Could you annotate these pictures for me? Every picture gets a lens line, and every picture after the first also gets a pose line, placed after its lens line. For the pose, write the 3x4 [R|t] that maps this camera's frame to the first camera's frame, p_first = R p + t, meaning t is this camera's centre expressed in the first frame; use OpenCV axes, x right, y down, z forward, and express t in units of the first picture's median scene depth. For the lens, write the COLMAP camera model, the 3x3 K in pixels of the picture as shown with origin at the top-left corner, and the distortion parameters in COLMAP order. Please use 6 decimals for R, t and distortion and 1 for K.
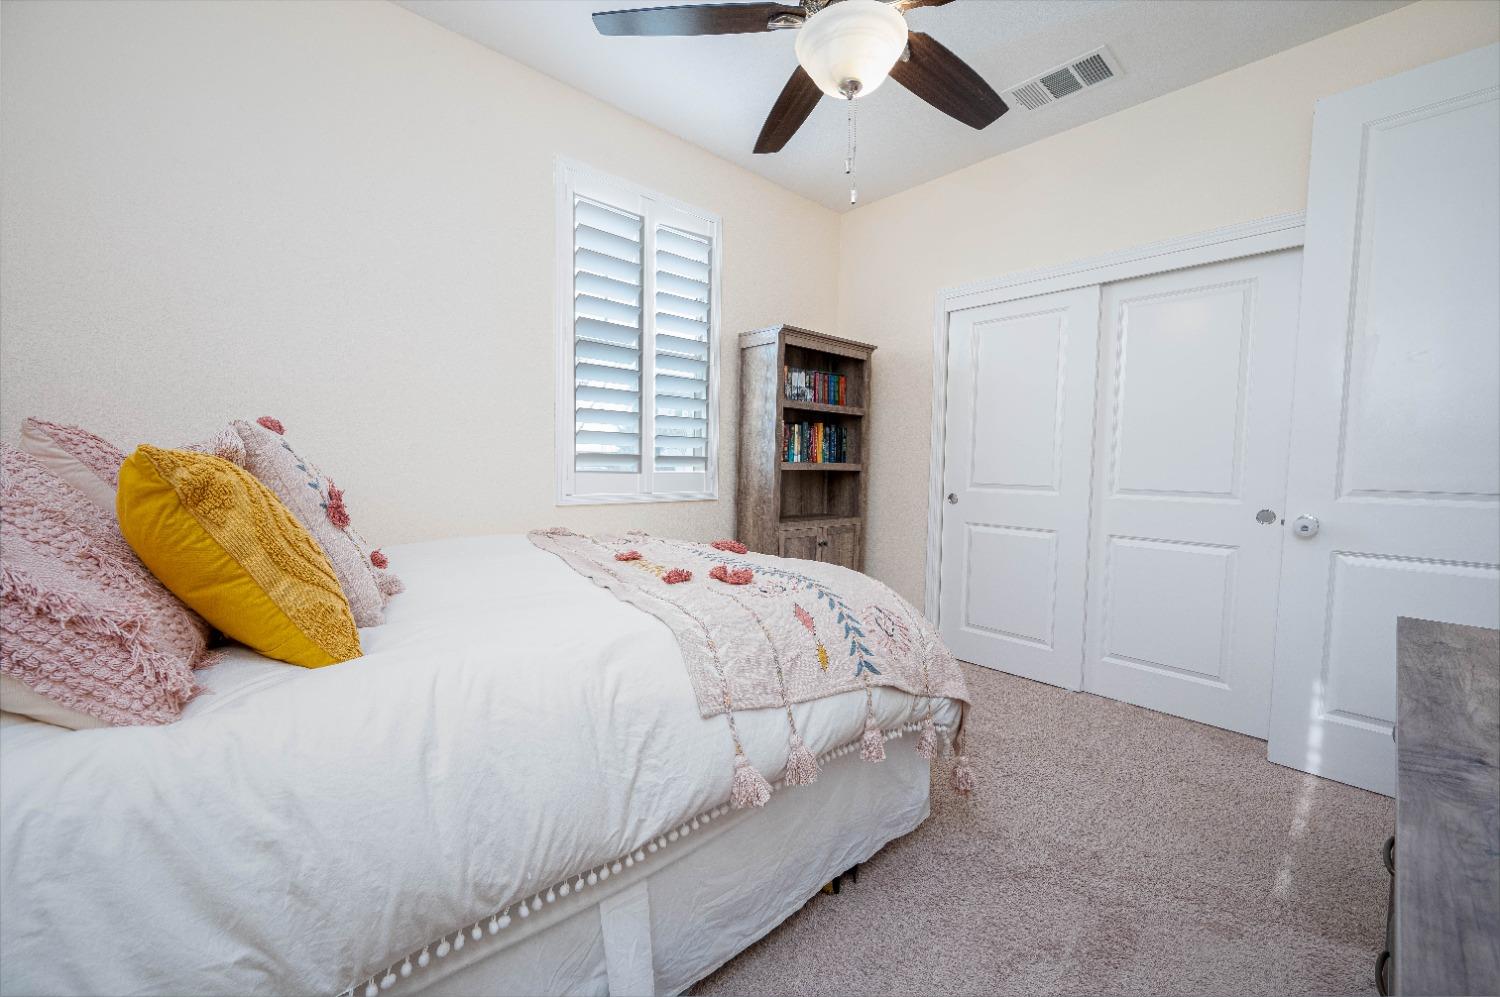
lens RADIAL K [[588.1, 0, 744.1], [0, 588.1, 502.9], [0, 0, 1]] dist [-0.000852, -0.000193]
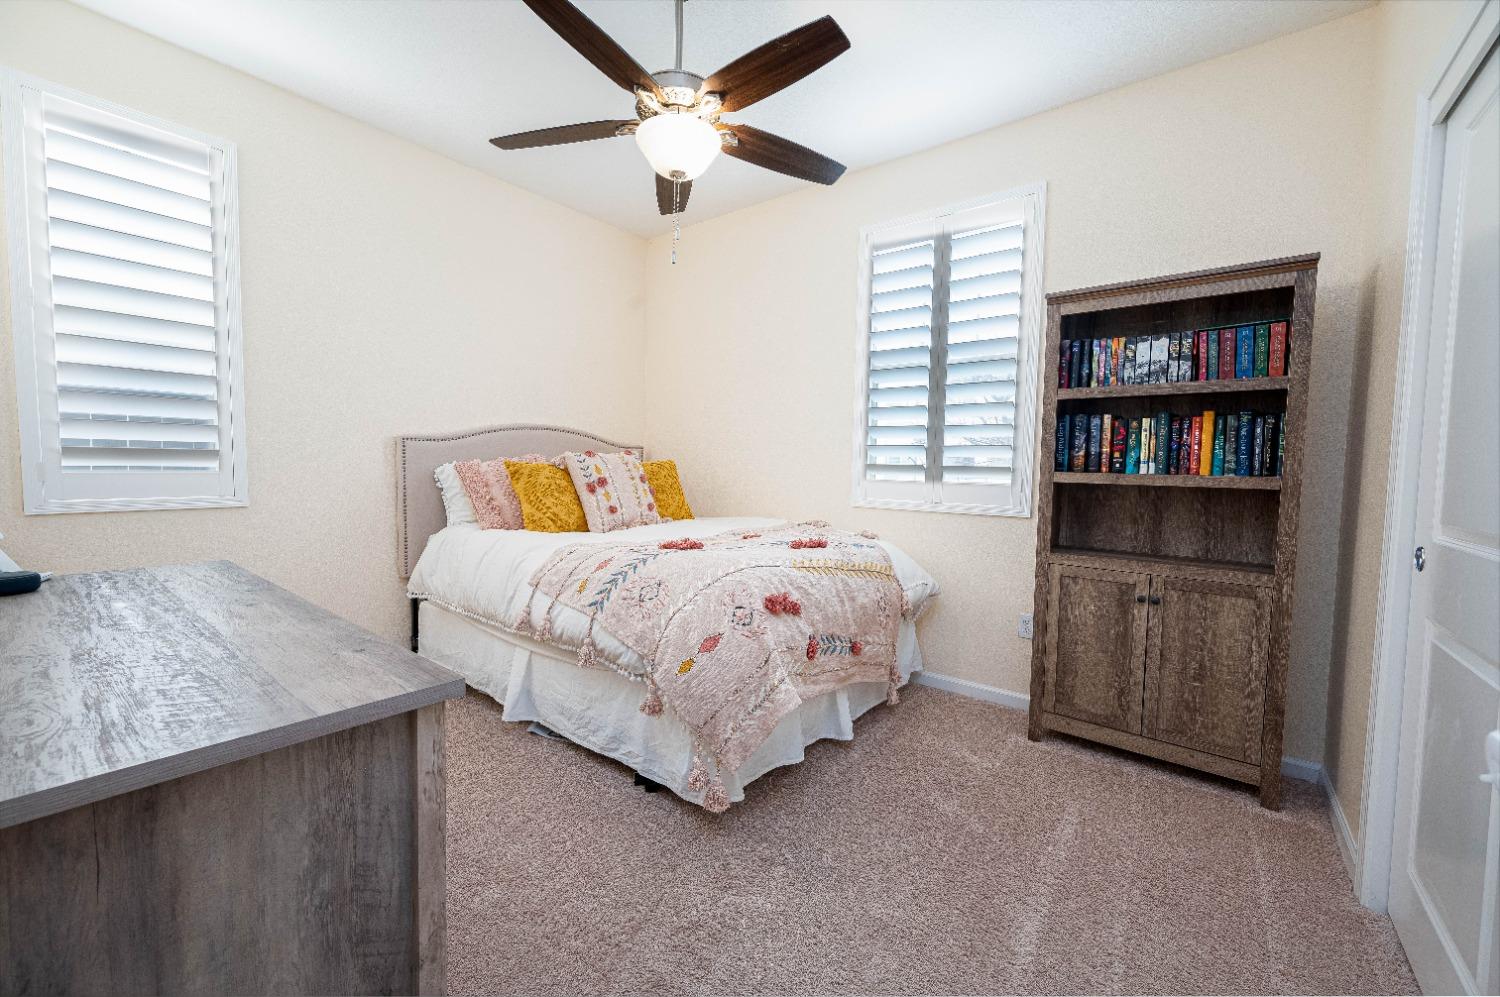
lens RADIAL K [[588.1, 0, 750.1], [0, 588.1, 496.8], [0, 0, 1]] dist [-0.000852, -0.000193]
pose [[0.179010, 0.041878, -0.982956, 0.666279], [-0.086522, 0.995893, 0.026672, -0.021647], [0.980035, 0.080273, 0.181898, 0.432680]]
